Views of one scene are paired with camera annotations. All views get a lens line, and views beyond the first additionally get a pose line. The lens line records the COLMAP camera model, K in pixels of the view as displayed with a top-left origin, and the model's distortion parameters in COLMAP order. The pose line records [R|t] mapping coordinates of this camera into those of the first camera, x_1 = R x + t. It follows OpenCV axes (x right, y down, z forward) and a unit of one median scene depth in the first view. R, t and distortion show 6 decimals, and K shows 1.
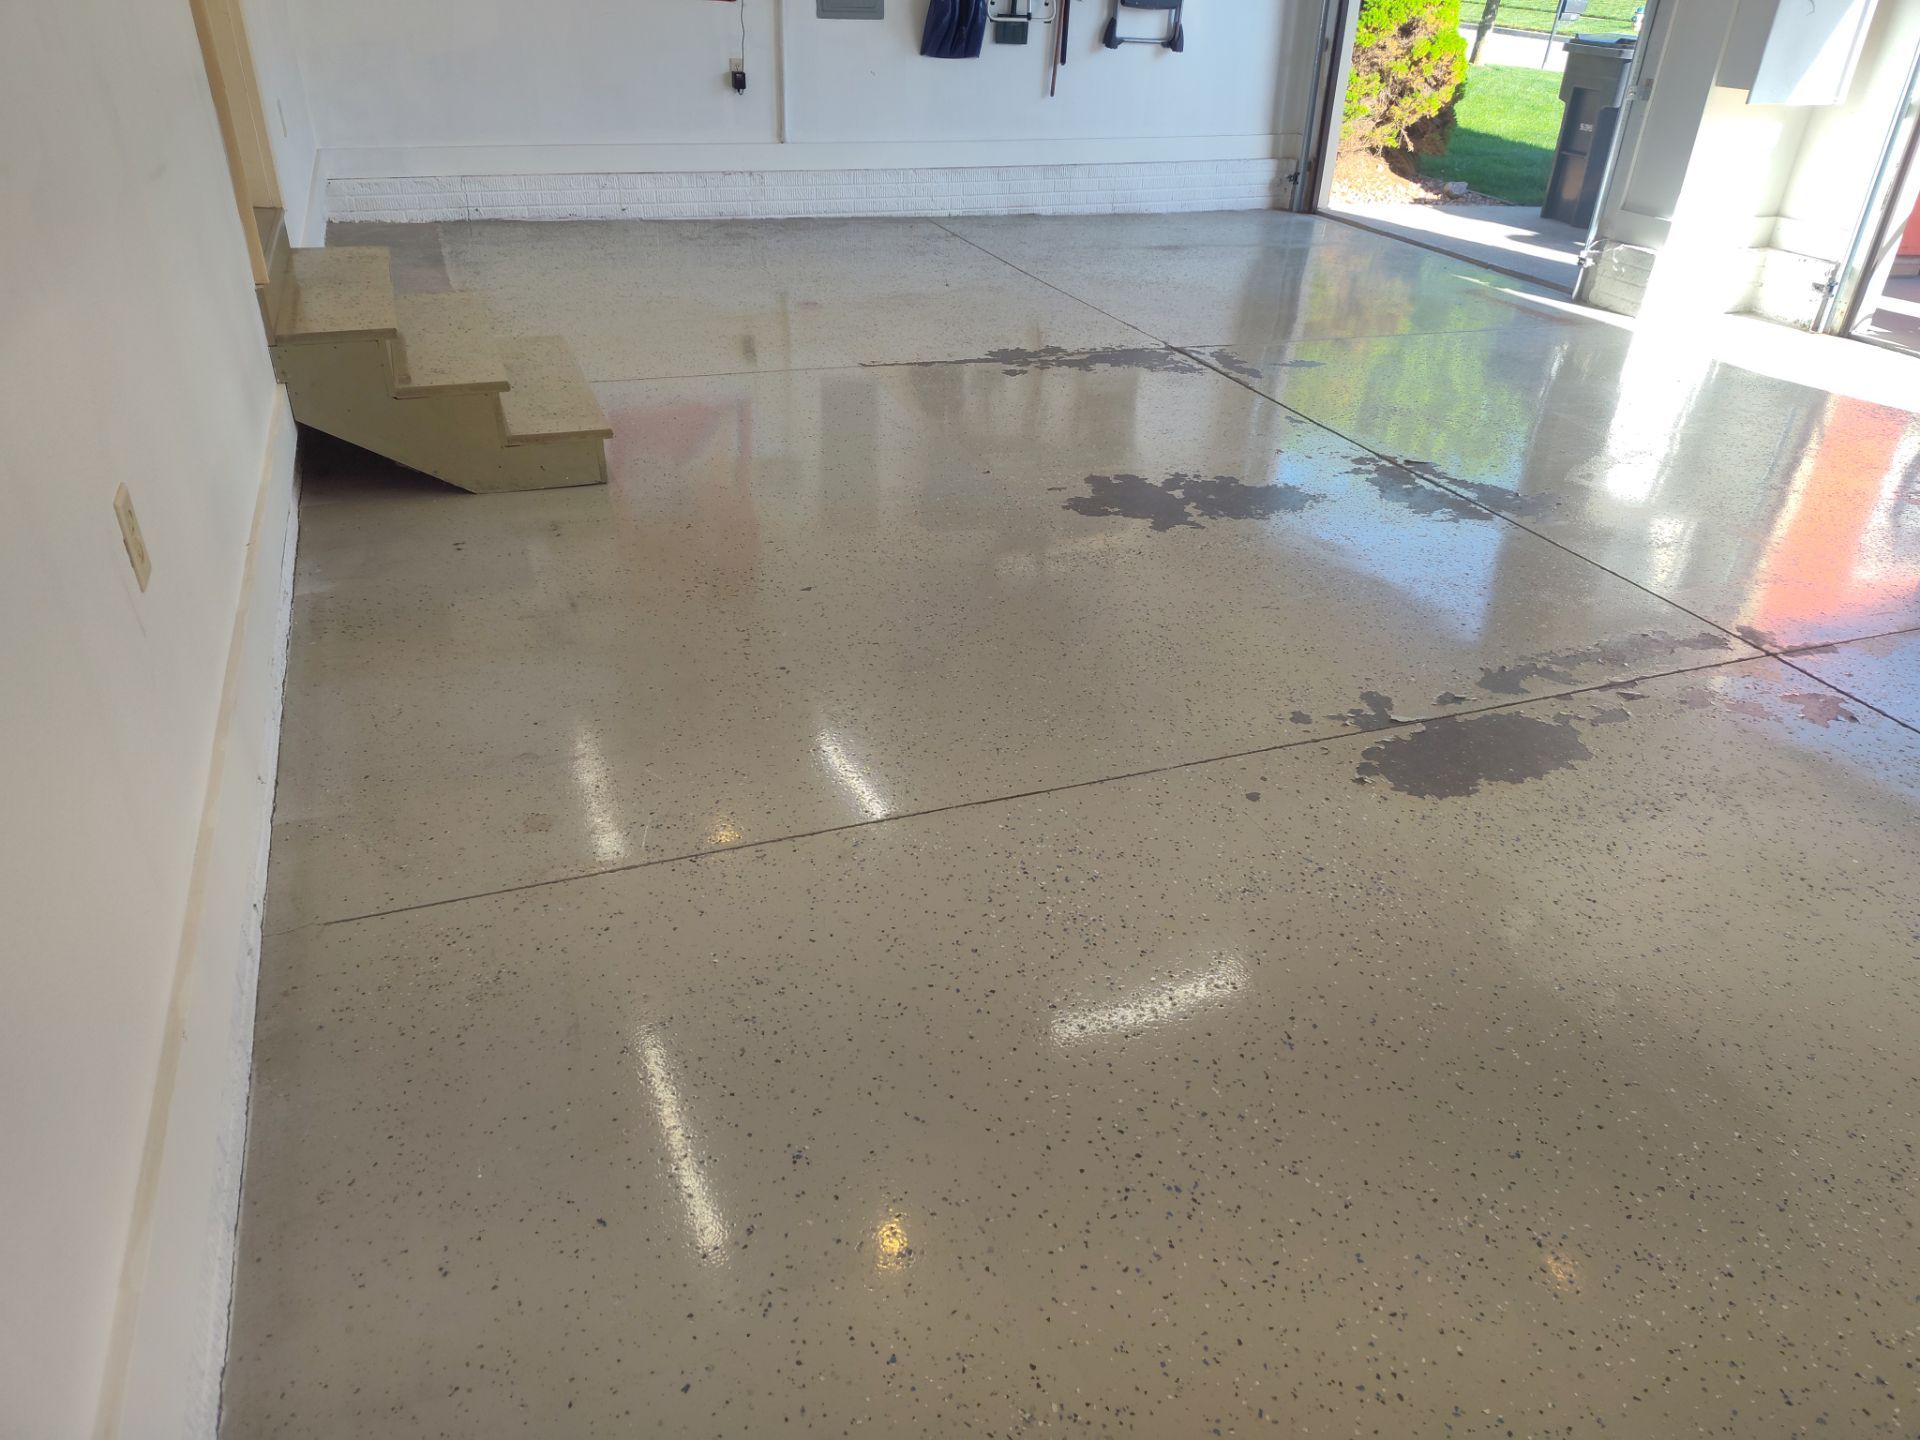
lens RADIAL K [[1297.4, 0, 959.0], [0, 1297.4, 721.6], [0, 0, 1]] dist [0.040354, -0.041820]
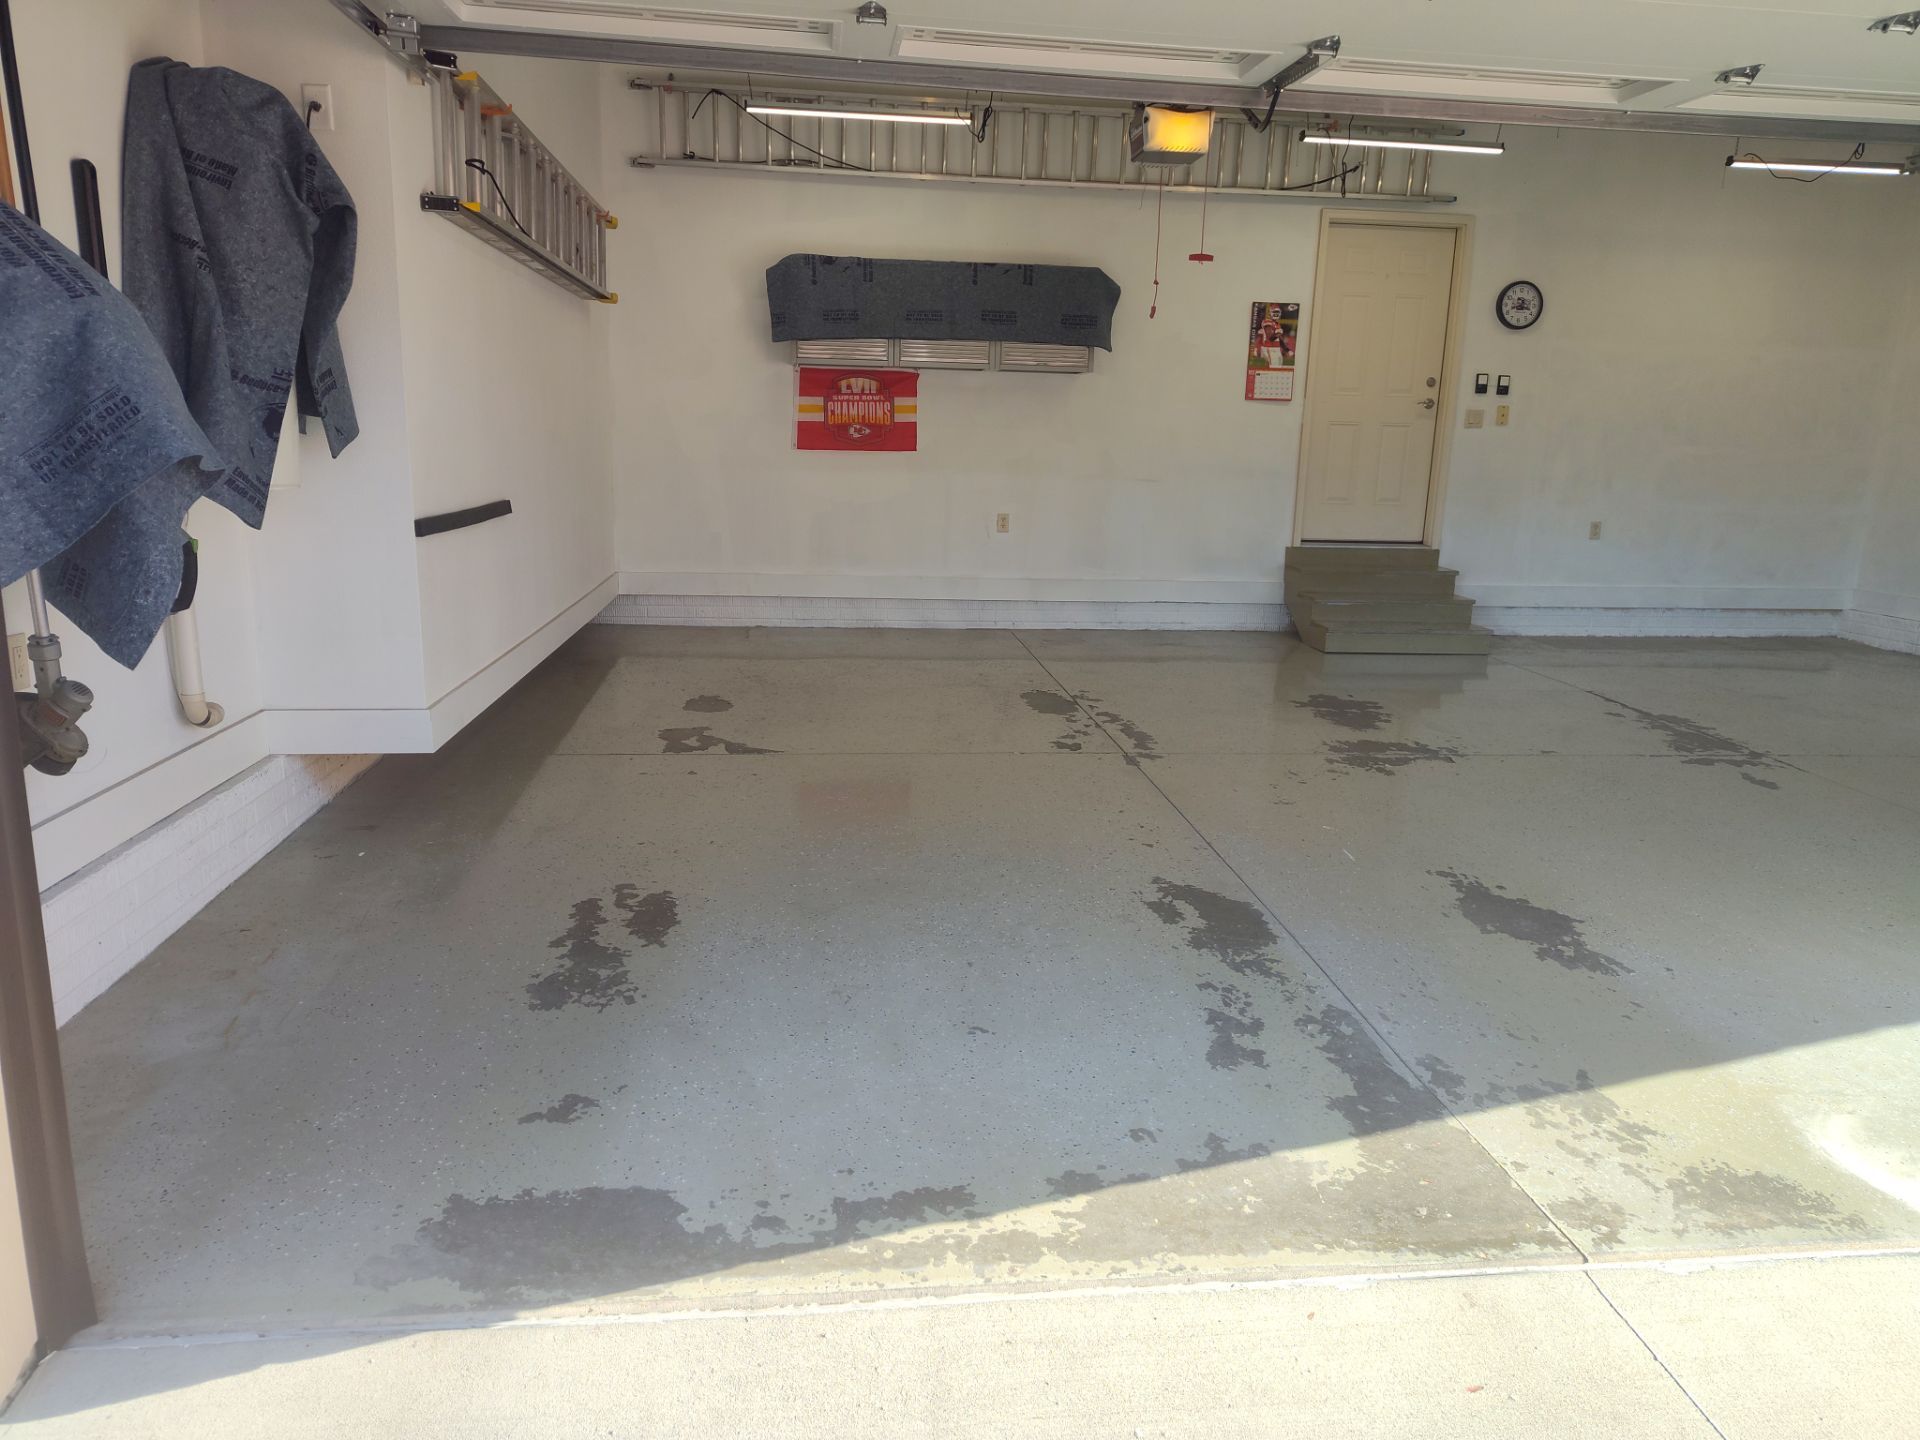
lens RADIAL K [[1297.4, 0, 962.1], [0, 1297.4, 708.1], [0, 0, 1]] dist [0.040354, -0.041820]
pose [[-0.252257, 0.160386, -0.954276, 1.070669], [-0.528435, 0.803303, 0.274701, -0.212214], [0.810631, 0.573568, -0.117885, 0.458702]]
